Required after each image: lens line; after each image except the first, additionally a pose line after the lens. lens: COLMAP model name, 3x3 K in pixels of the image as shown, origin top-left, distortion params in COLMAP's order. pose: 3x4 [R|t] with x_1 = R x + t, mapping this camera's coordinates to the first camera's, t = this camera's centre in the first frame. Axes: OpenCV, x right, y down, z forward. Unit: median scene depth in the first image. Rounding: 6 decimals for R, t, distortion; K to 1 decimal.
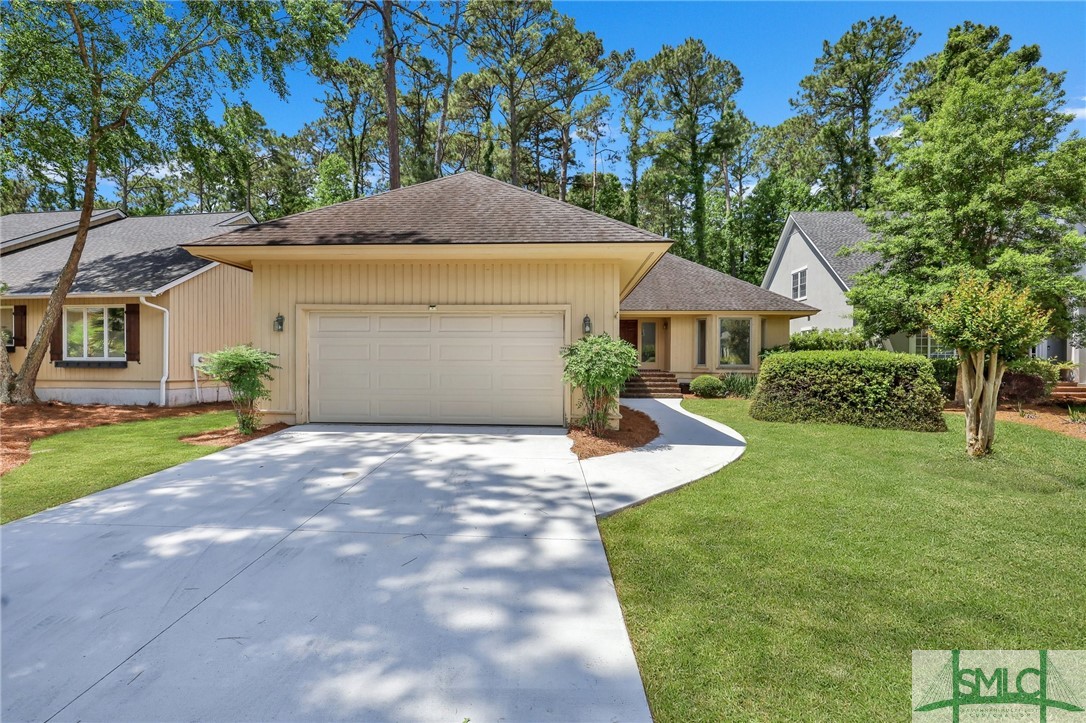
lens RADIAL K [[497.0, 0, 543.0], [0, 497.0, 361.5], [0, 0, 1]] dist [0.000112, -0.000196]
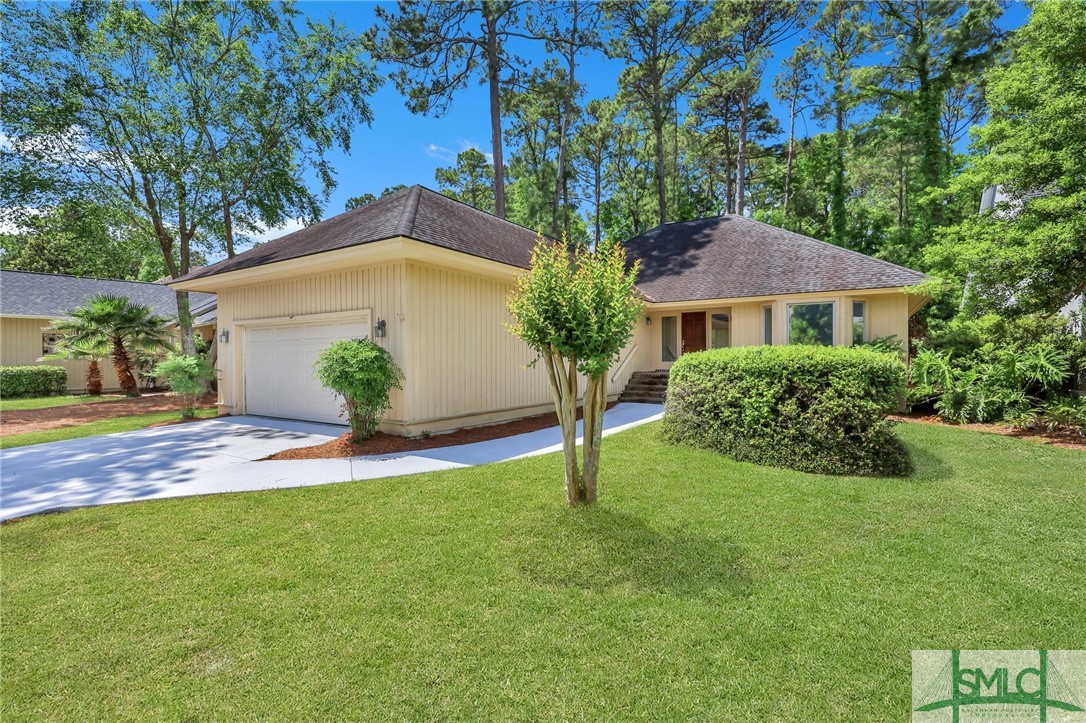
lens RADIAL K [[497.0, 0, 543.0], [0, 497.0, 361.5], [0, 0, 1]] dist [0.000112, -0.000196]
pose [[0.869786, -0.013099, -0.493255, 0.403080], [0.012651, 0.999911, -0.004244, 0.001766], [0.493266, -0.002549, 0.869875, 0.143455]]
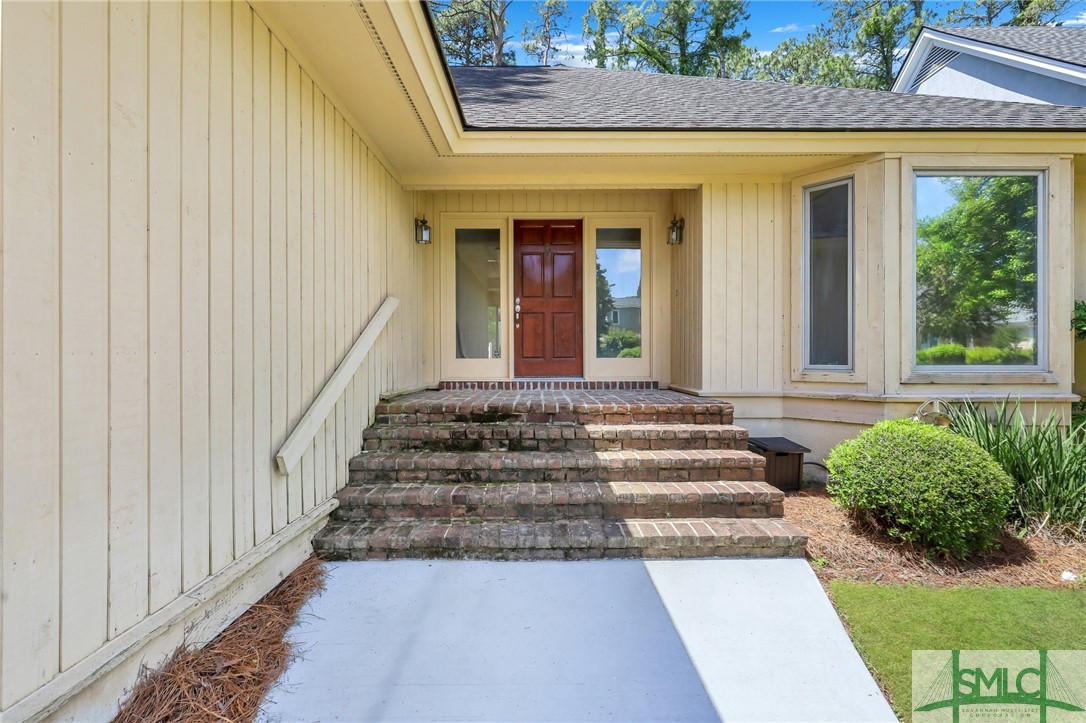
lens RADIAL K [[497.0, 0, 543.0], [0, 497.0, 361.5], [0, 0, 1]] dist [0.000112, -0.000196]
pose [[0.998406, -0.007803, 0.055894, 0.164406], [0.007457, 0.999952, 0.006386, 0.001436], [-0.055941, -0.005959, 0.998416, 0.770254]]
